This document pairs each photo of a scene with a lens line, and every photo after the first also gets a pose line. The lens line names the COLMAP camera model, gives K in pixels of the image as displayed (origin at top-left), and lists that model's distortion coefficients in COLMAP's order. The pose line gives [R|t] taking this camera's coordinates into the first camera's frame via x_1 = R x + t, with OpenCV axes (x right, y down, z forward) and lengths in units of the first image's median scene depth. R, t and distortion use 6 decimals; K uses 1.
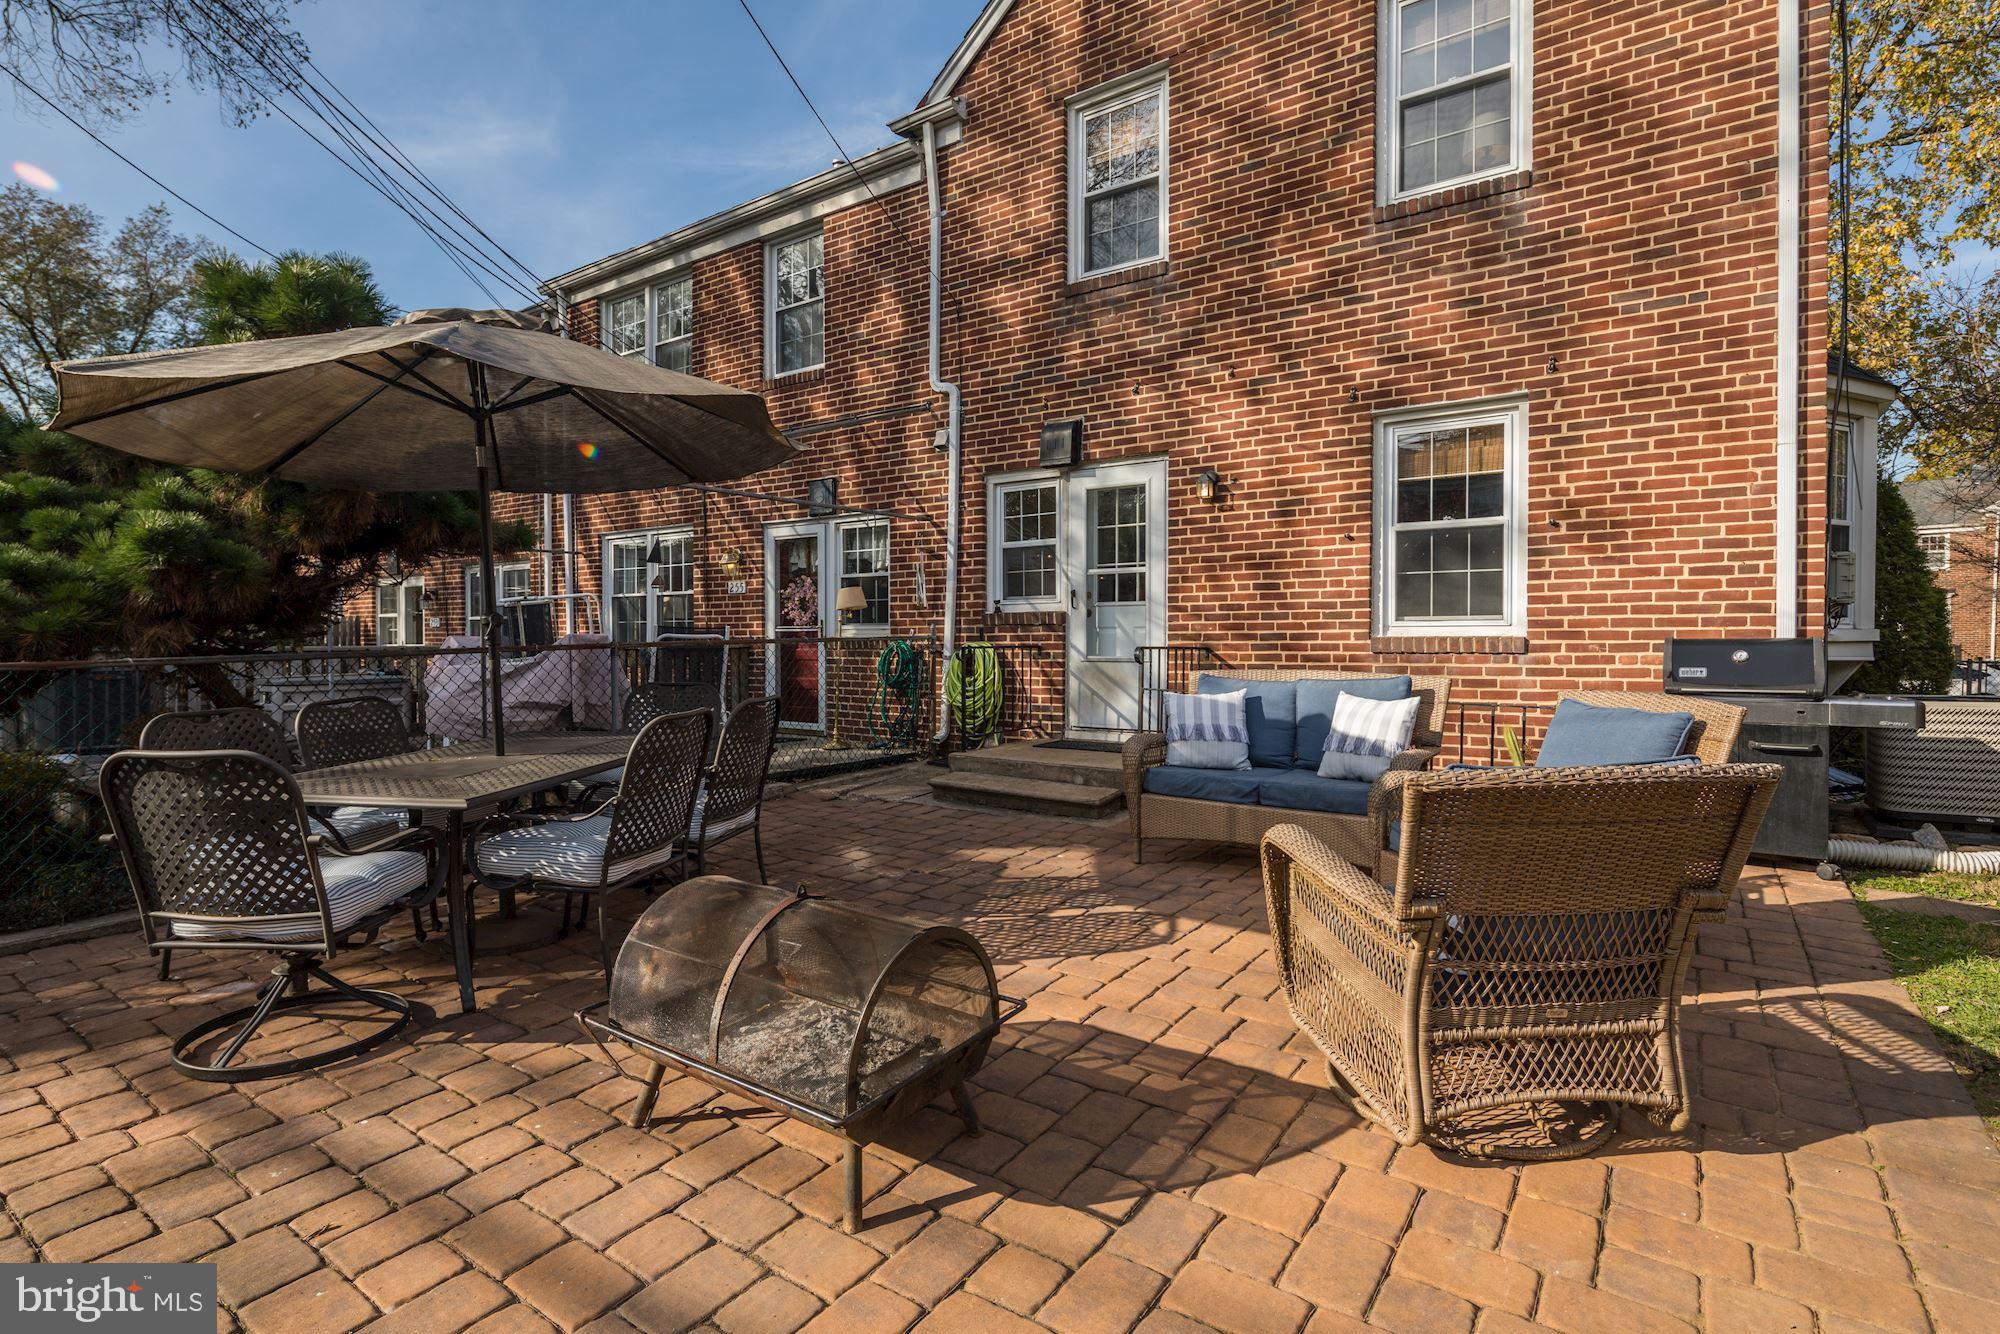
lens RADIAL K [[957.4, 0, 998.3], [0, 957.4, 683.3], [0, 0, 1]] dist [-0.000718, -0.000762]
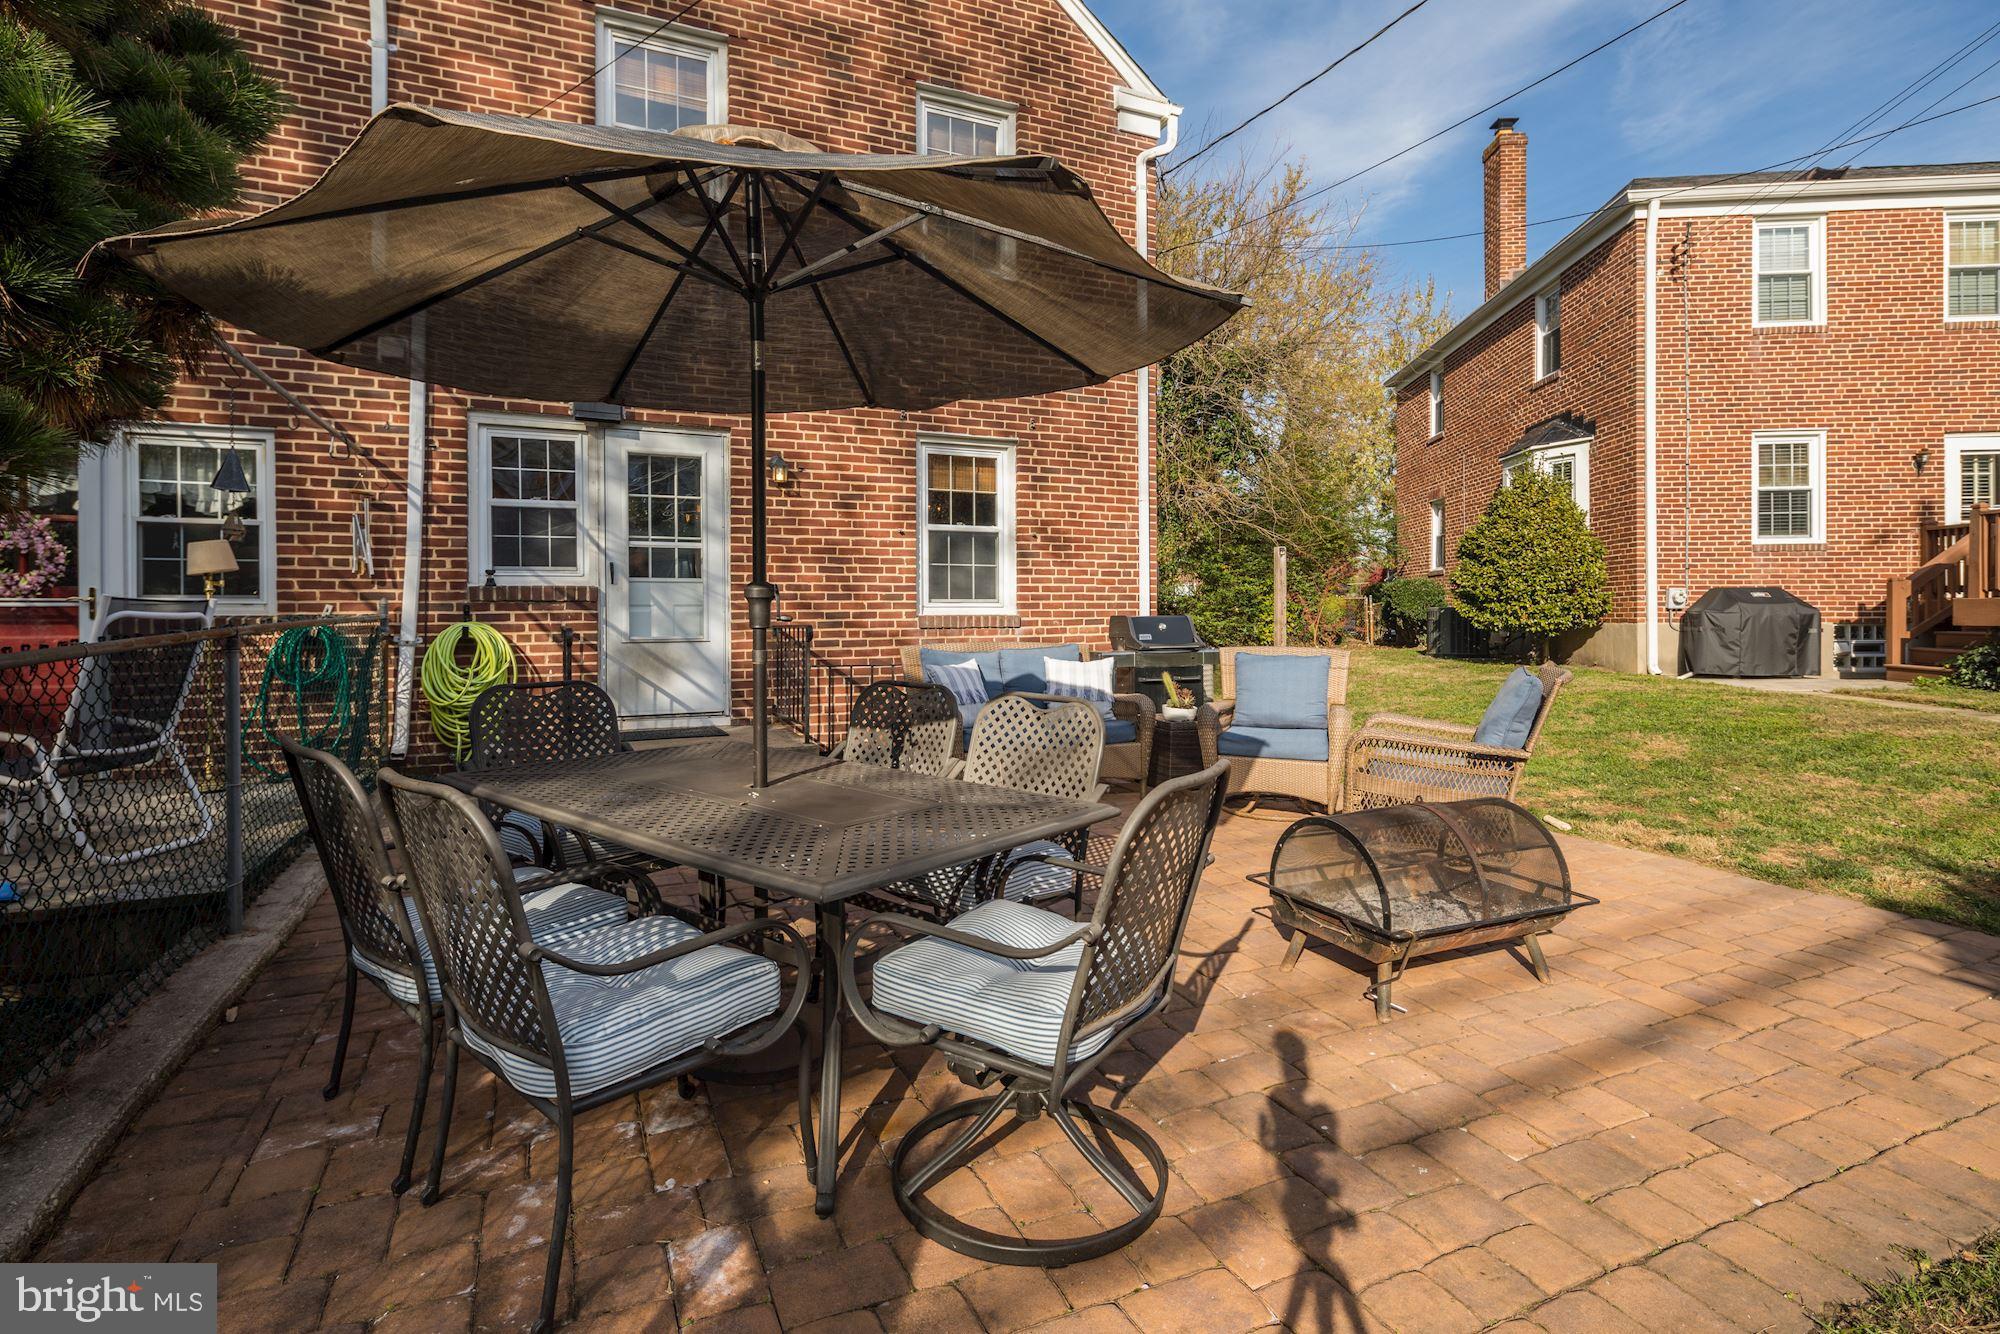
lens RADIAL K [[974.5, 0, 993.0], [0, 974.5, 648.8], [0, 0, 1]] dist [-0.001223, -0.001310]
pose [[0.503528, -0.033812, 0.863317, -0.615385], [0.039827, 0.999080, 0.015900, -0.021259], [-0.863060, 0.026377, 0.504412, 0.284133]]
